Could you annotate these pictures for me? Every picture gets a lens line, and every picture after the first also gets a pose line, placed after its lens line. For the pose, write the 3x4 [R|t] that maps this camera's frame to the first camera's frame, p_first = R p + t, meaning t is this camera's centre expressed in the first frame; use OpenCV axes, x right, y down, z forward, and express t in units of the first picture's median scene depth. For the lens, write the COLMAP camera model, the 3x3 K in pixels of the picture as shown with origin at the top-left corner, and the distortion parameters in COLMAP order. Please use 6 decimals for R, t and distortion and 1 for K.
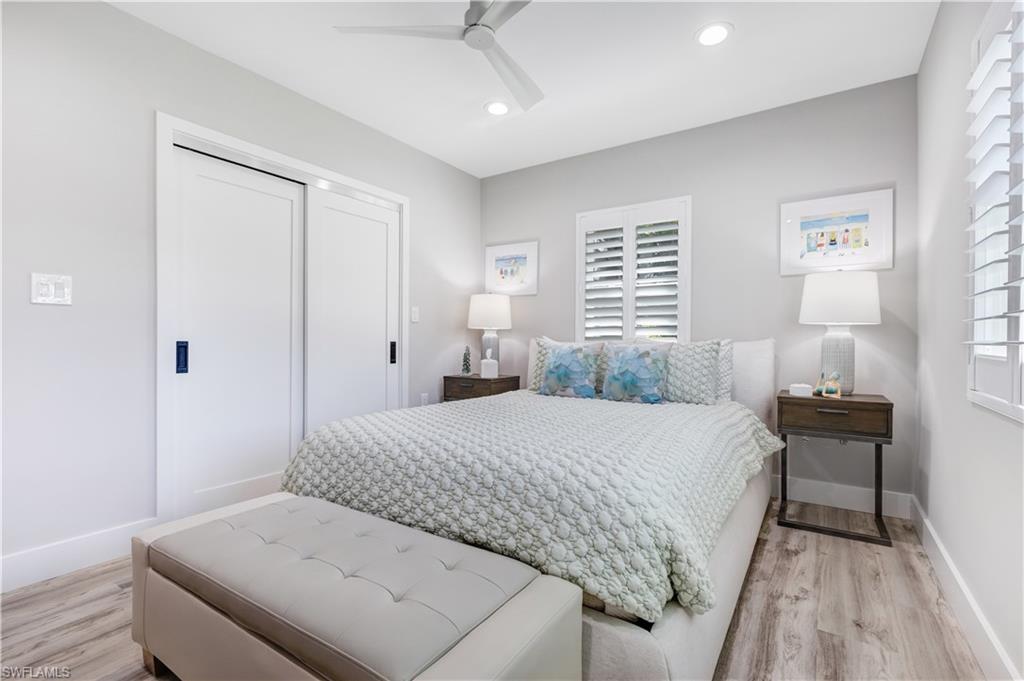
lens RADIAL K [[465.9, 0, 515.6], [0, 465.9, 342.9], [0, 0, 1]] dist [-0.002149, 0.000512]
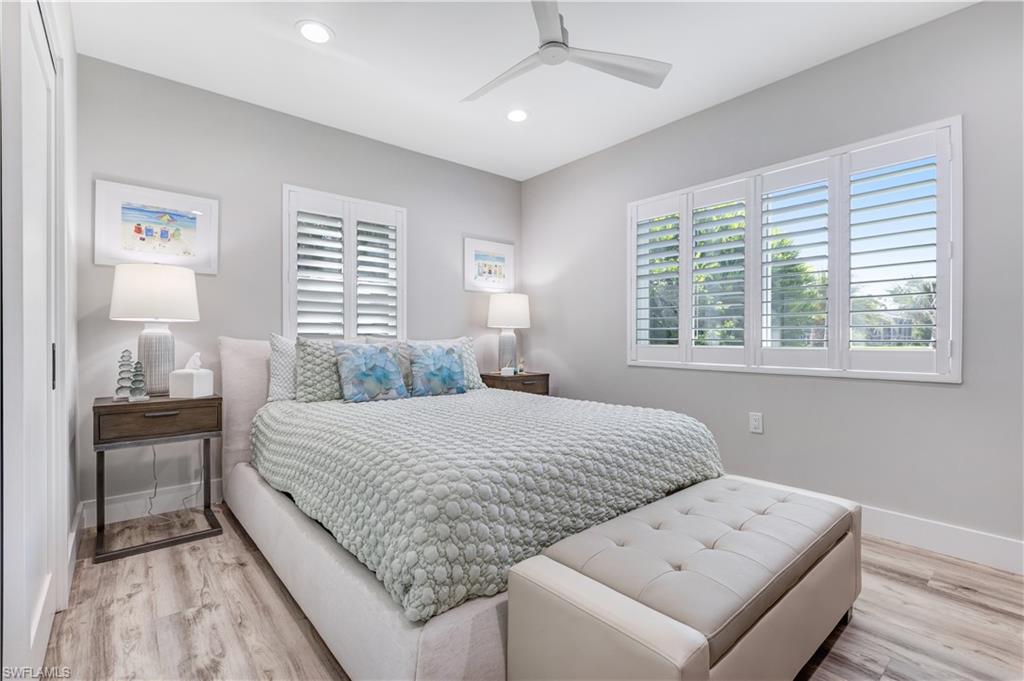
lens RADIAL K [[465.9, 0, 516.2], [0, 465.9, 336.7], [0, 0, 1]] dist [-0.002149, 0.000512]
pose [[0.271515, -0.000952, 0.962434, -0.662232], [0.008392, 0.999964, -0.001378, -0.005759], [-0.962397, 0.008450, 0.271514, 0.470638]]
